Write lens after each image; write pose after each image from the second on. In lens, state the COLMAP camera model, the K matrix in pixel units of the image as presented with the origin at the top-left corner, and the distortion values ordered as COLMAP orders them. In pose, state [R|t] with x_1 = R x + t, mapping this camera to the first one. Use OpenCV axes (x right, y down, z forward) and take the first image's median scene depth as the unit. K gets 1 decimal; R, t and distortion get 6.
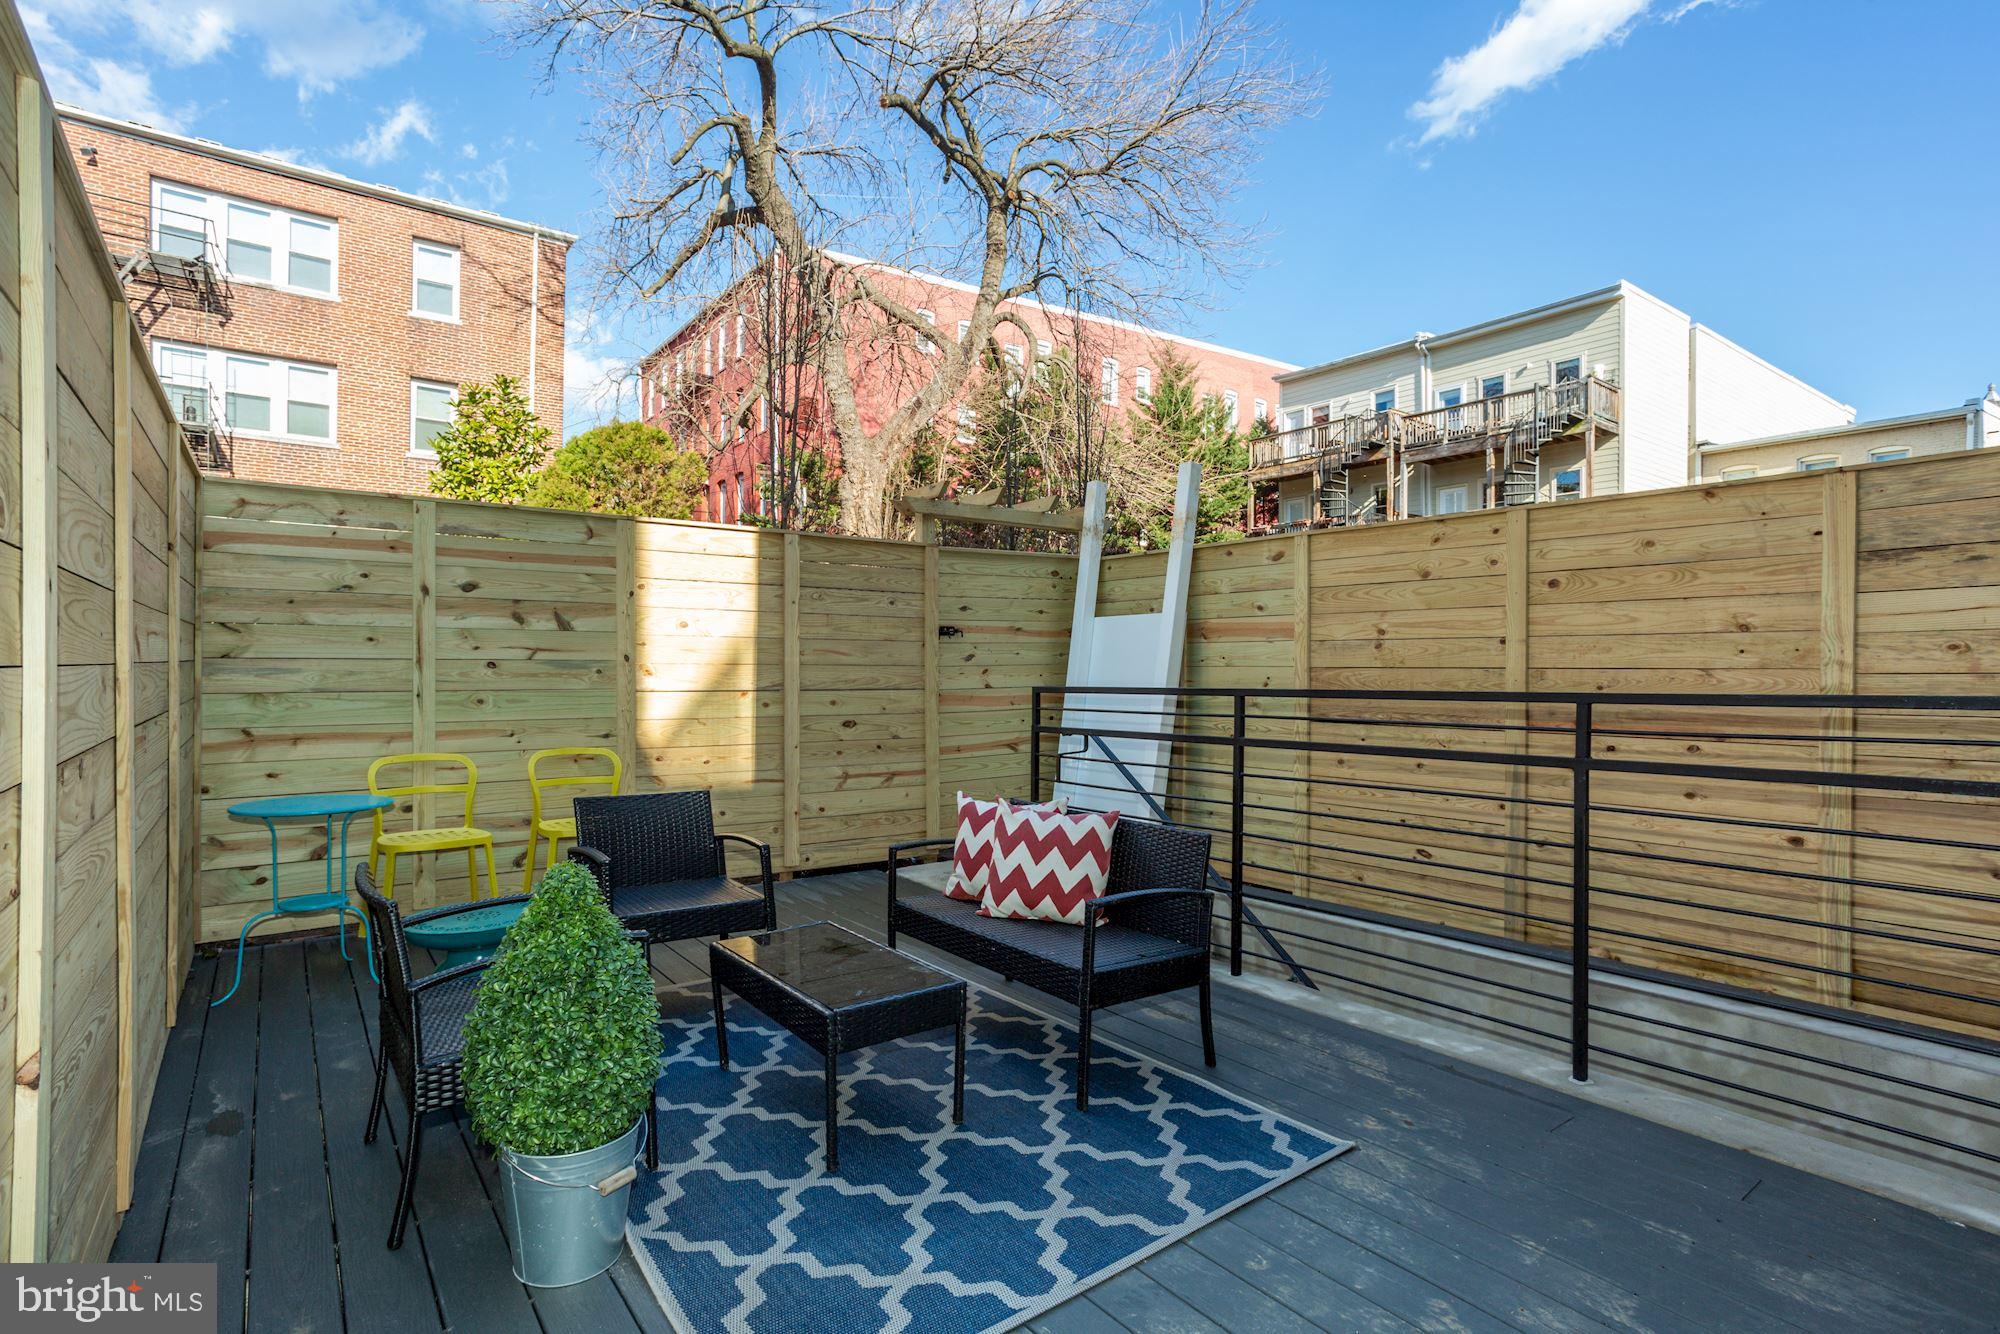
lens RADIAL K [[965.0, 0, 1046.0], [0, 965.0, 673.5], [0, 0, 1]] dist [-0.035754, 0.014820]
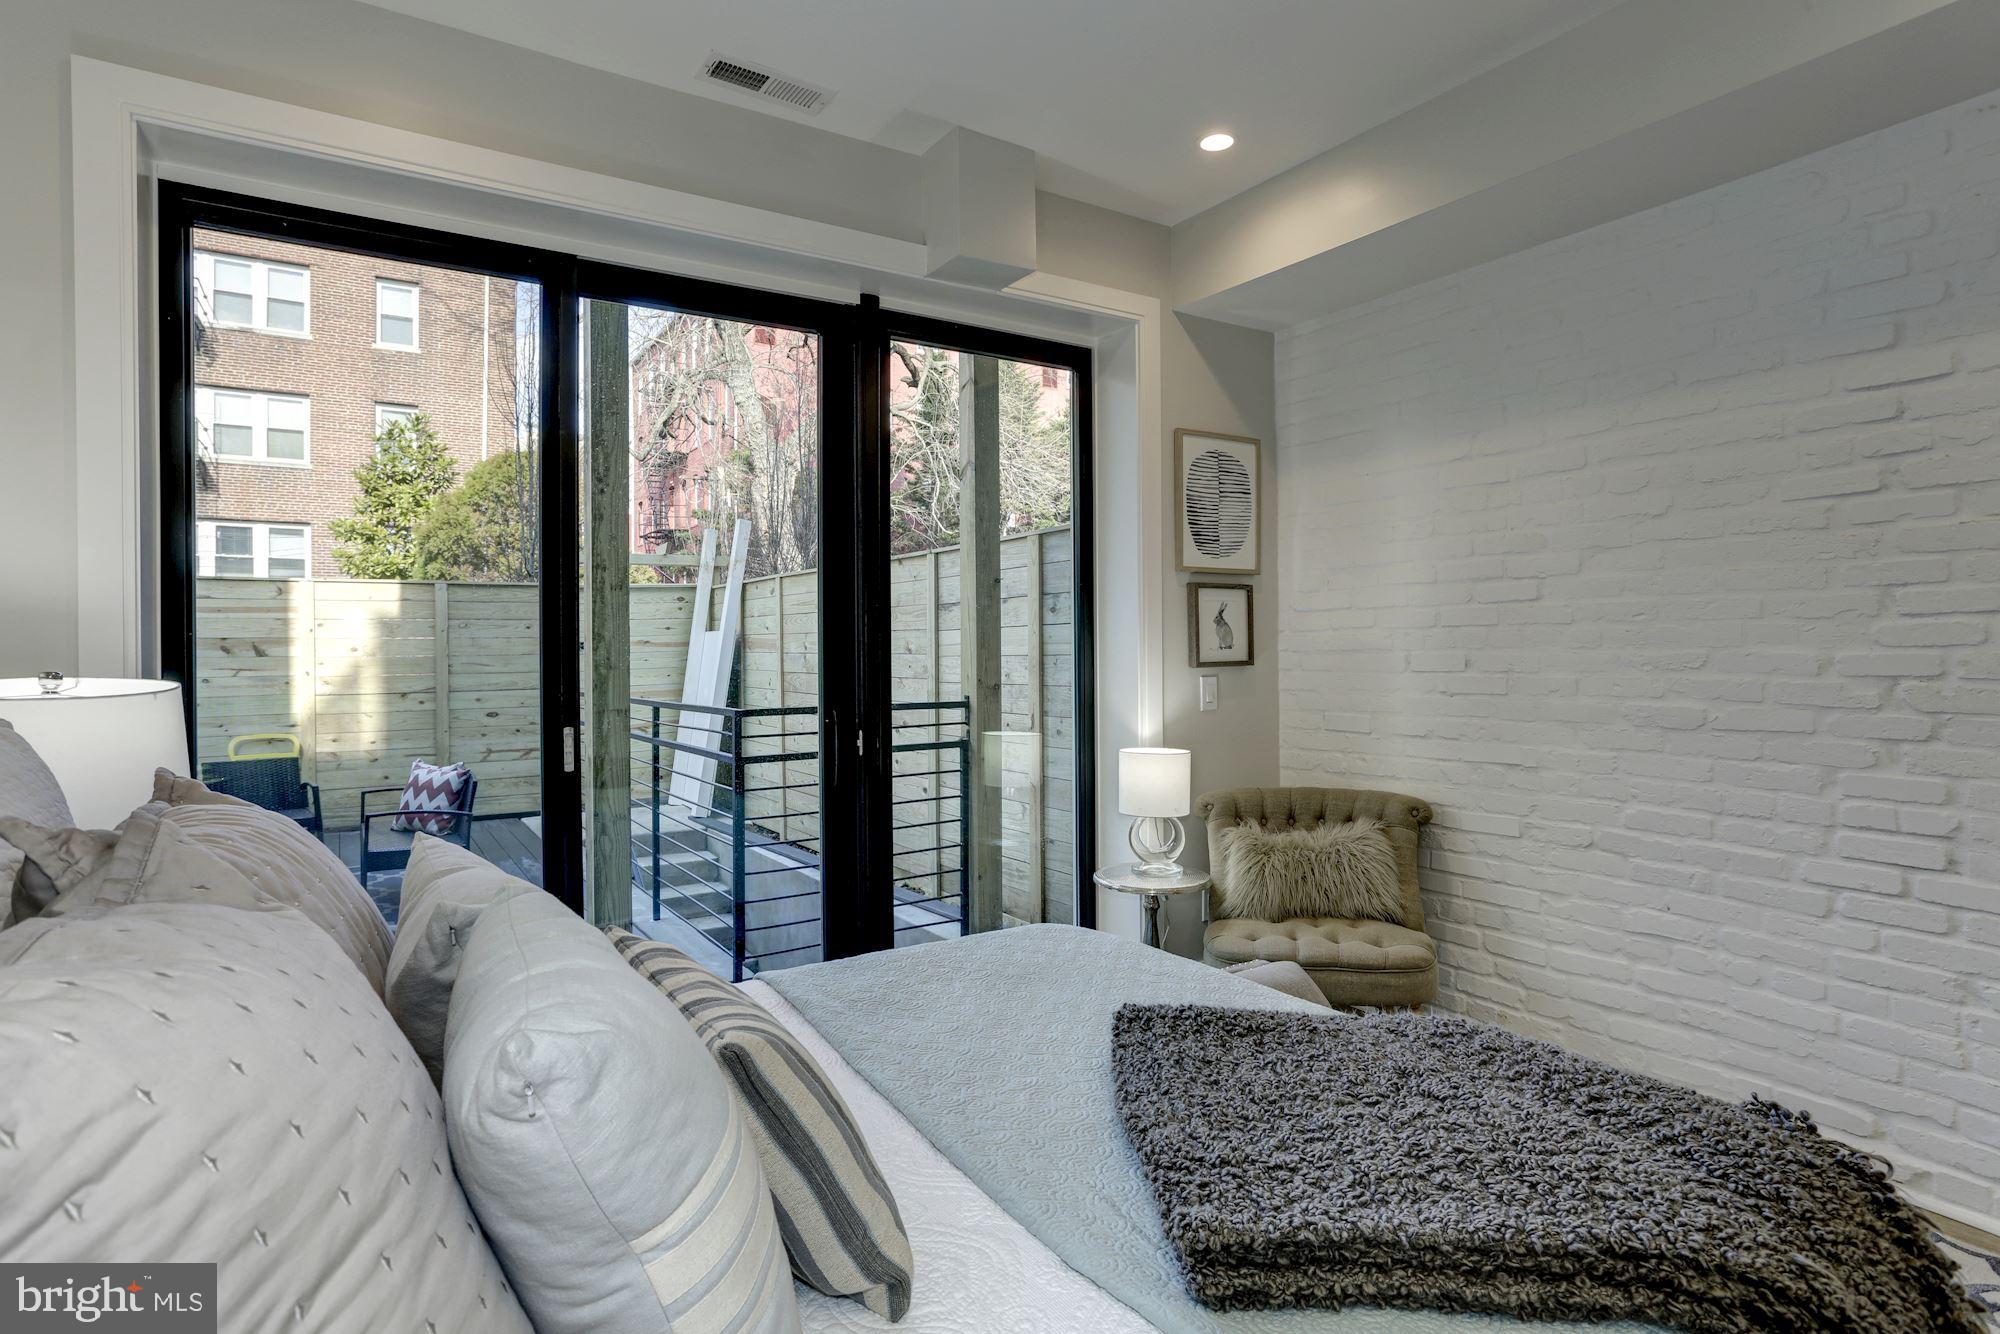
lens RADIAL K [[991.0, 0, 1000.7], [0, 991.0, 637.4], [0, 0, 1]] dist [-0.000865, 0.000109]
pose [[0.995720, -0.014842, -0.091224, 0.713237], [0.013779, 0.999830, -0.012265, -0.034790], [0.091391, 0.010955, 0.995755, -0.408315]]
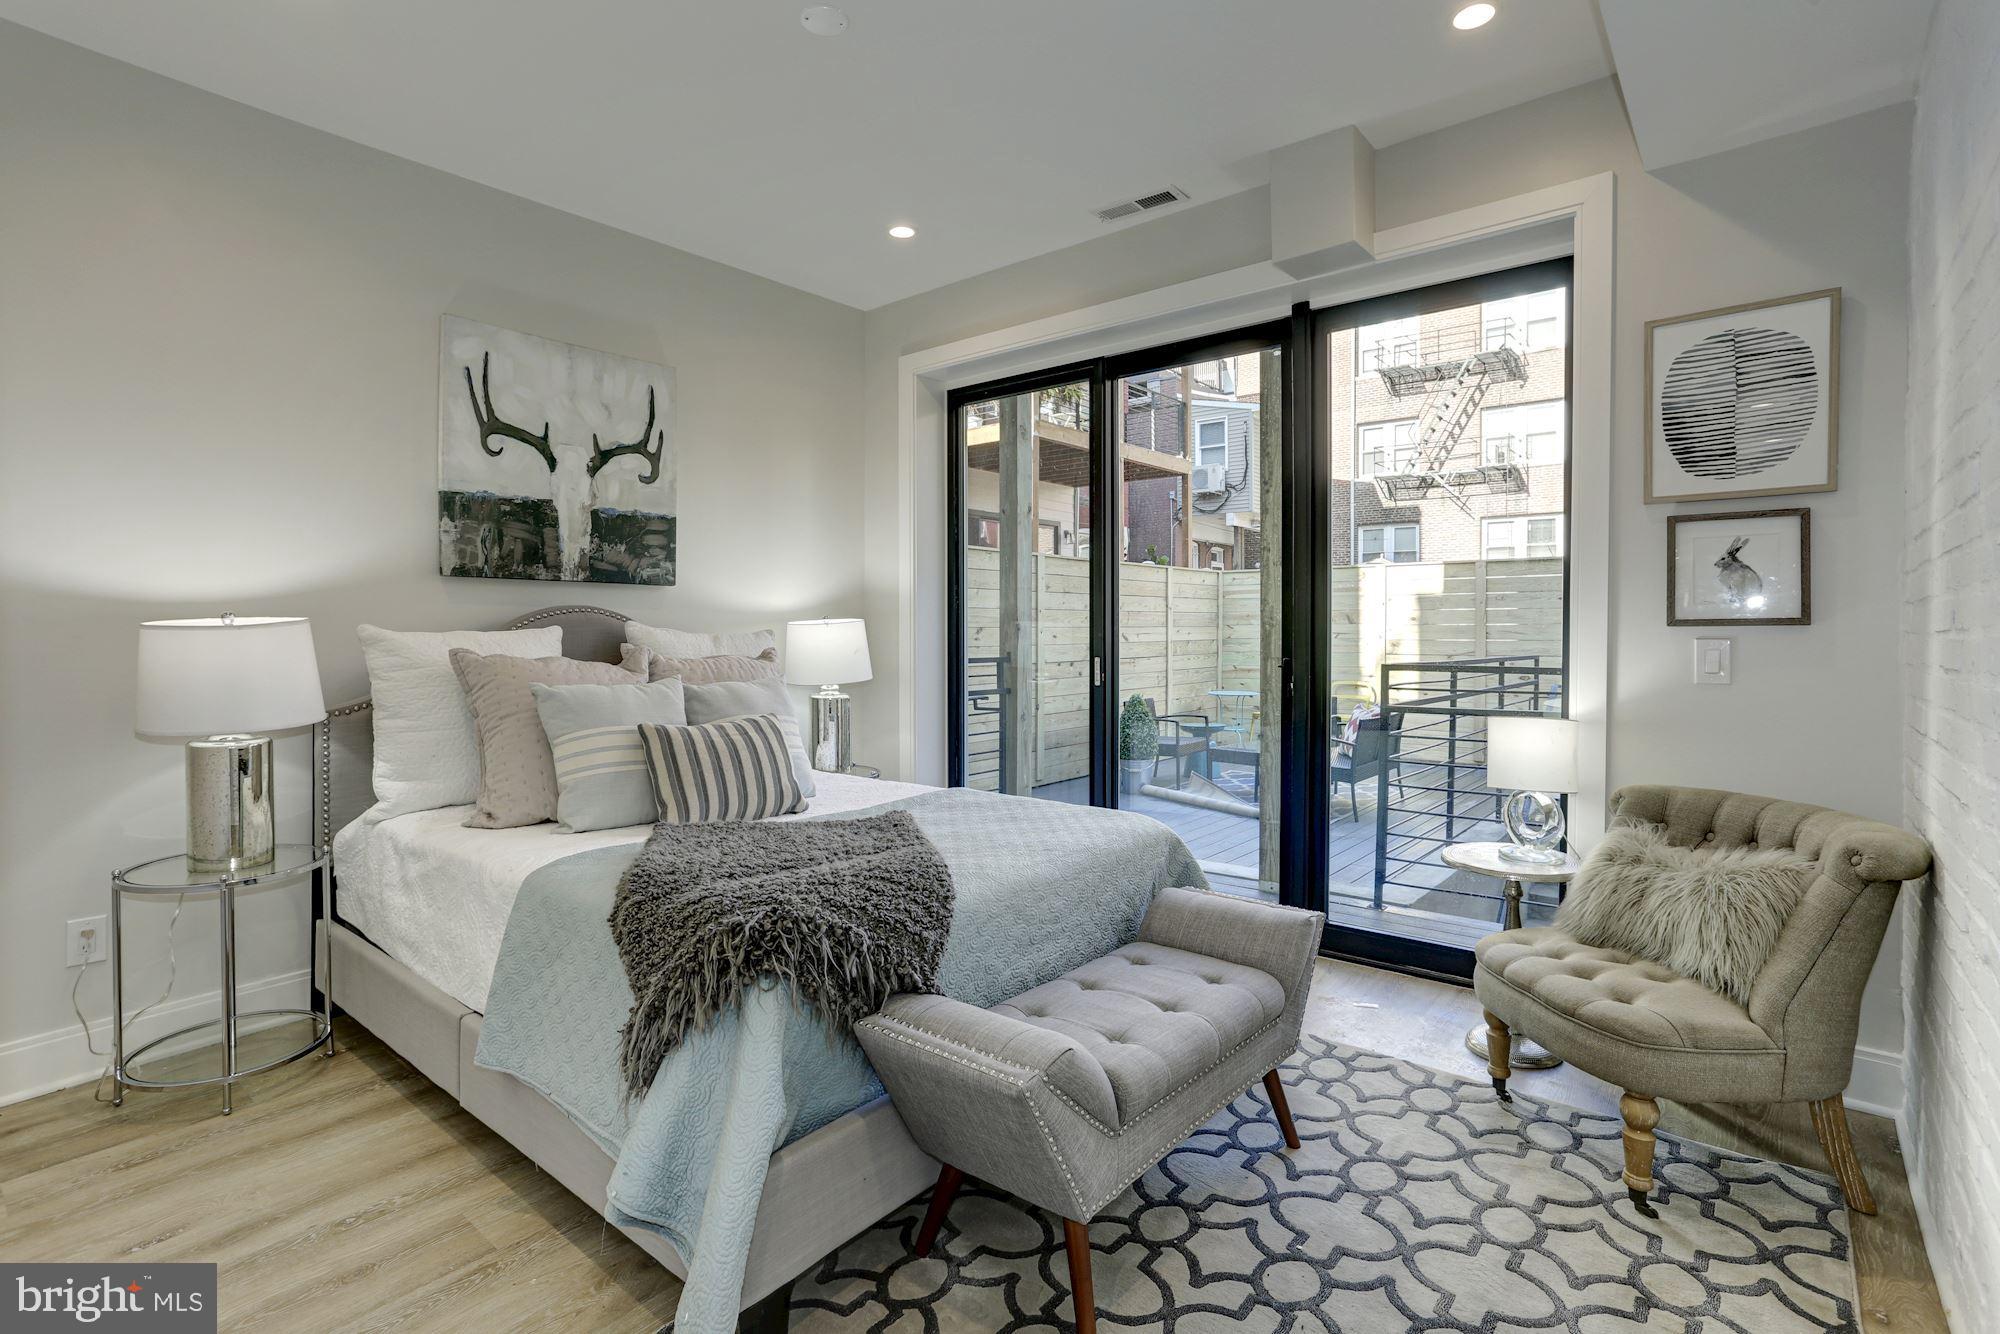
lens RADIAL K [[976.2, 0, 988.4], [0, 976.2, 640.8], [0, 0, 1]] dist [-0.057584, 0.040277]
pose [[0.212369, 0.006701, -0.977167, 1.193383], [-0.005551, 0.999969, 0.005651, -0.013795], [0.977174, 0.004224, 0.212399, -0.187849]]
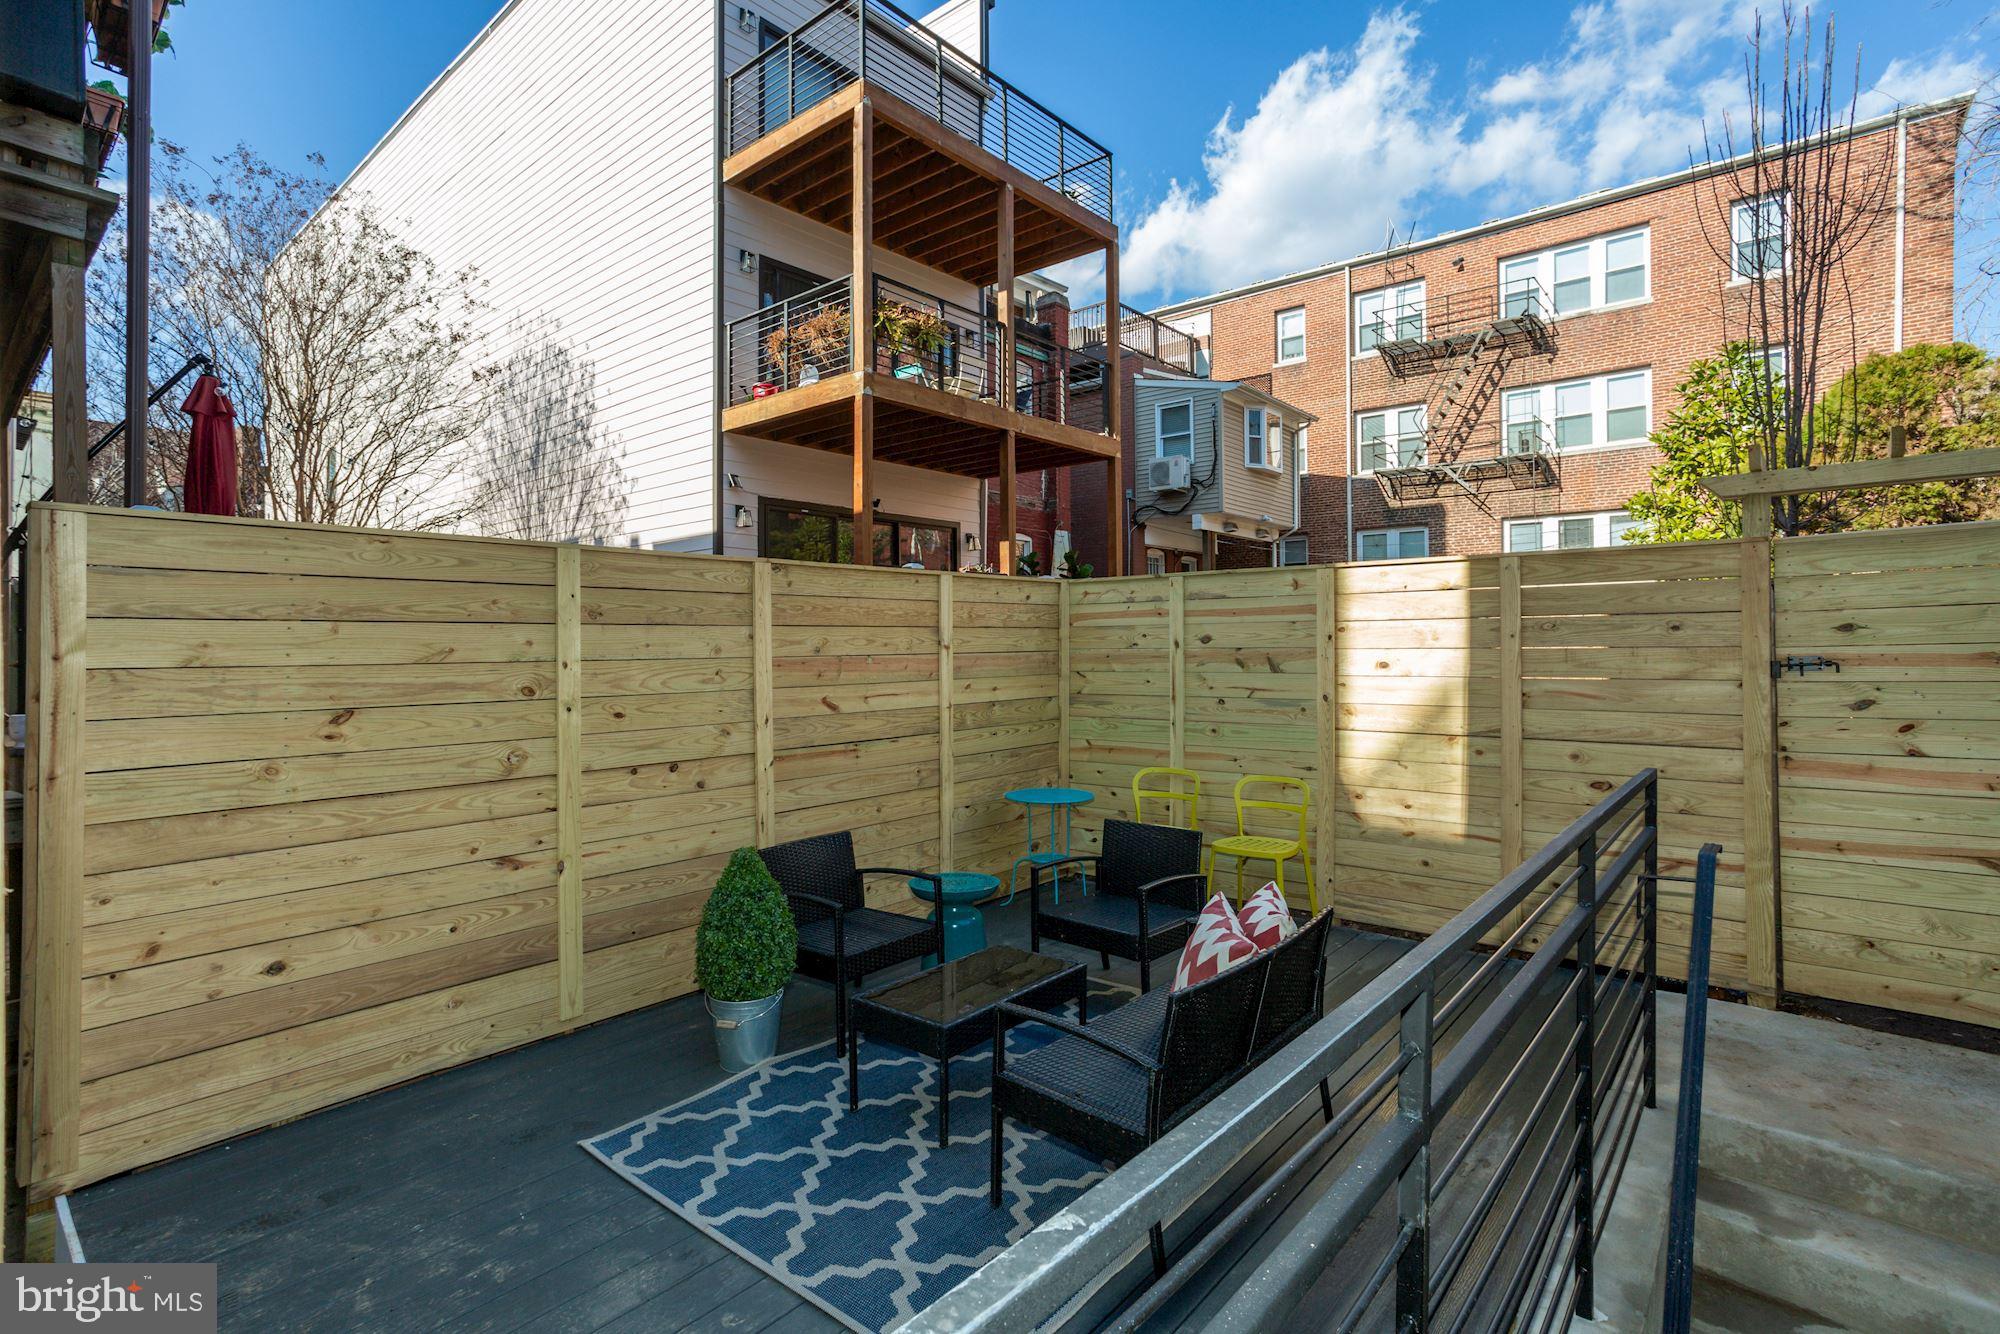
lens RADIAL K [[976.2, 0, 988.4], [0, 976.2, 640.8], [0, 0, 1]] dist [-0.057584, 0.040277]
pose [[0.193009, -0.011971, -0.981124, 0.496439], [0.001989, 0.999928, -0.011809, -0.061072], [0.981195, 0.000328, 0.193019, 0.381573]]
